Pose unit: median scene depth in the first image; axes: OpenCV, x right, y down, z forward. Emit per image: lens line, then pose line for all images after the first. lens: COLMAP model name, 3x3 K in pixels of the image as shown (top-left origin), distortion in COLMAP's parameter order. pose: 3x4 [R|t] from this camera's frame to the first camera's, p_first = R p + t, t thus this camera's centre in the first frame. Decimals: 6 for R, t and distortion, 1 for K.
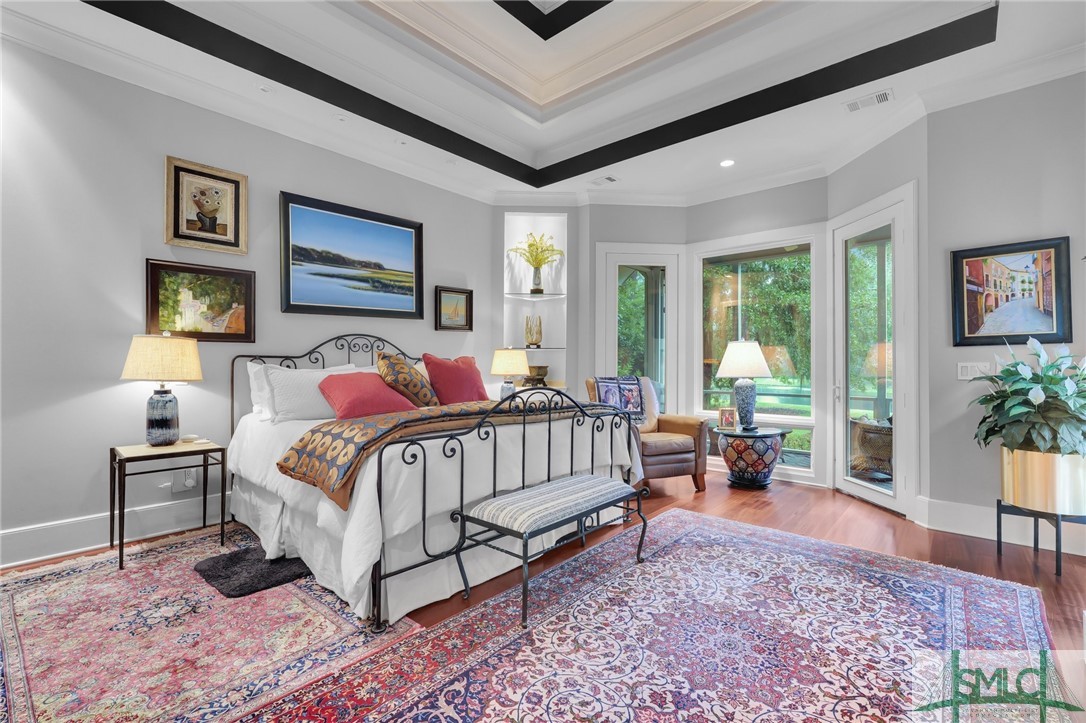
lens RADIAL K [[479.1, 0, 545.2], [0, 479.1, 358.5], [0, 0, 1]] dist [-0.015494, 0.000365]
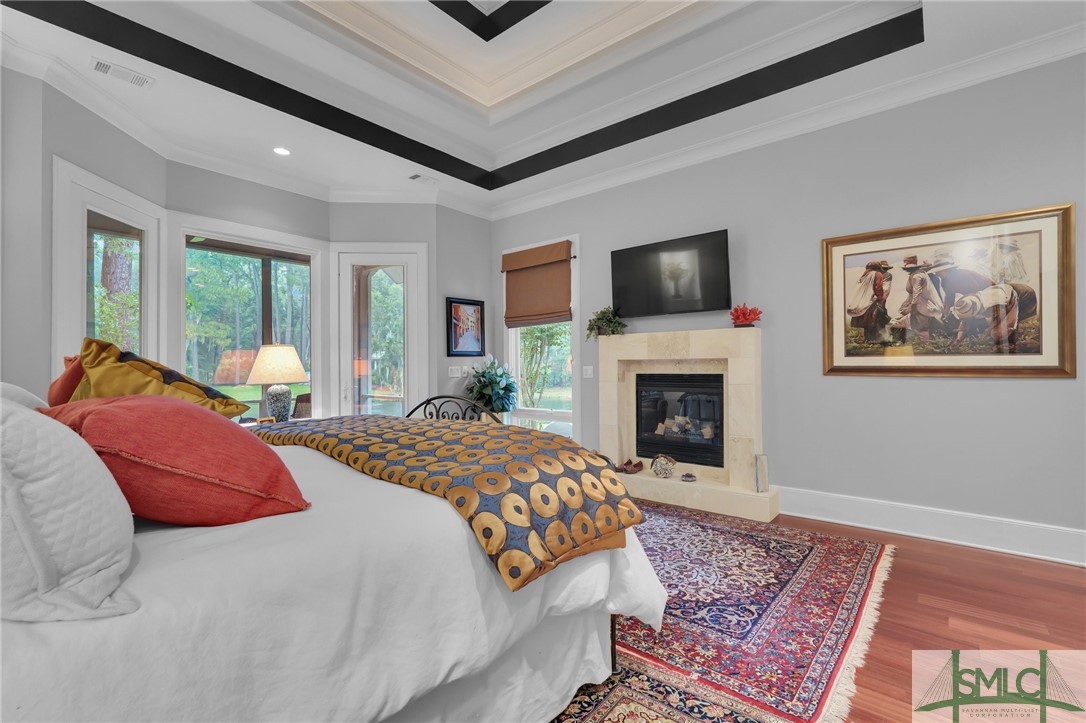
lens RADIAL K [[479.1, 0, 545.2], [0, 479.1, 363.9], [0, 0, 1]] dist [-0.015494, 0.000365]
pose [[-0.027277, 0.002121, 0.999626, -0.794780], [-0.007655, 0.999968, -0.002331, 0.000152], [-0.999599, -0.007715, -0.027260, 0.743126]]
